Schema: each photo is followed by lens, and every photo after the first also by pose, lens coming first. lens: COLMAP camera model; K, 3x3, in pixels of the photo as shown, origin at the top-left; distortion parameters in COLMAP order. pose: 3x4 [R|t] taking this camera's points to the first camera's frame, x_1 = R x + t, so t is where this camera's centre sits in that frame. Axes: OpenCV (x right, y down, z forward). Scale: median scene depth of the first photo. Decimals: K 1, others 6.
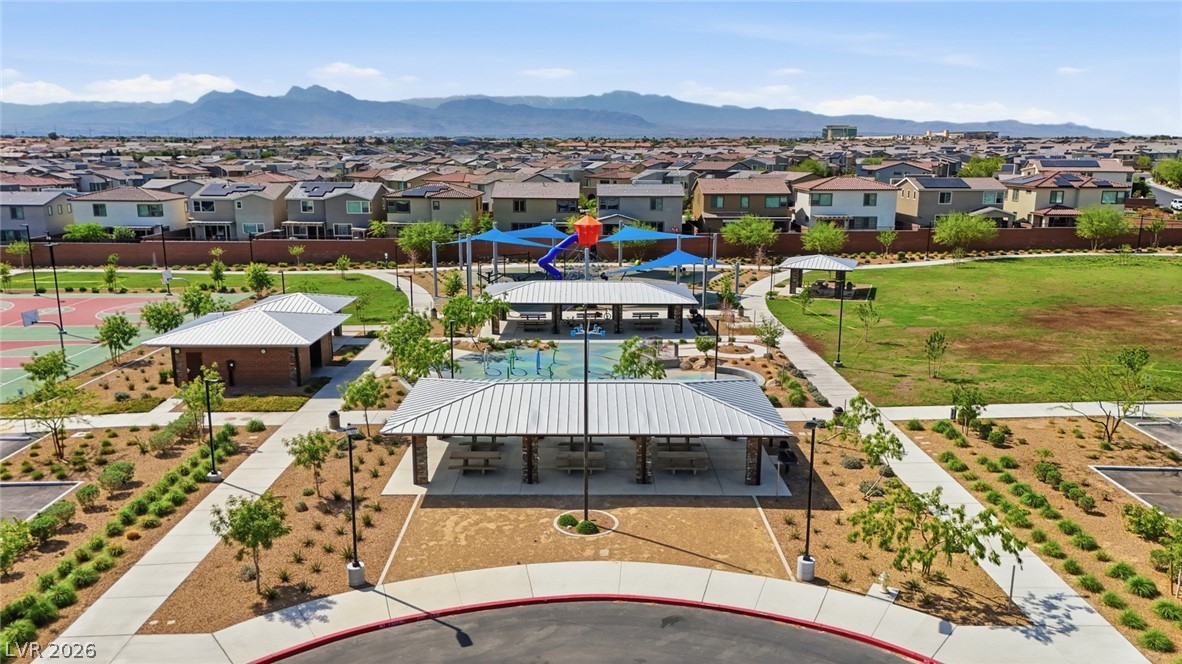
lens RADIAL K [[875.8, 0, 586.2], [0, 875.8, 315.0], [0, 0, 1]] dist [0.072574, -0.081293]
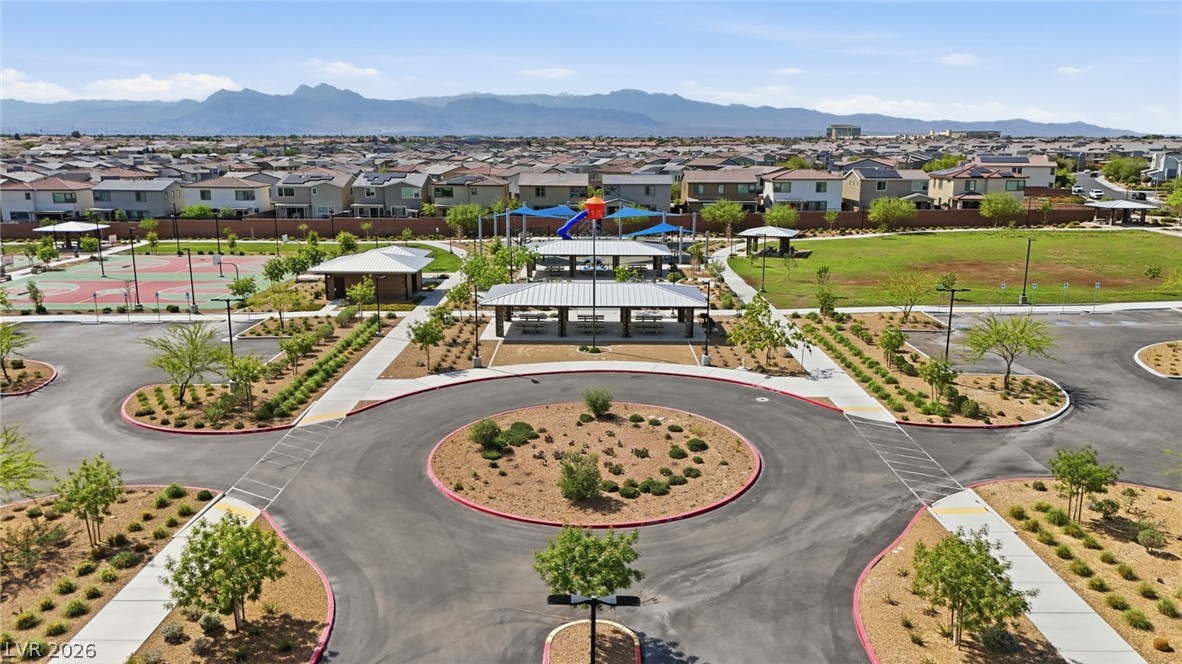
lens RADIAL K [[875.8, 0, 586.2], [0, 875.8, 315.0], [0, 0, 1]] dist [0.072574, -0.081293]
pose [[0.999969, 0.002519, -0.007407, -0.000919], [-0.002510, 0.999996, 0.001264, 0.049572], [0.007410, -0.001245, 0.999972, -0.251546]]
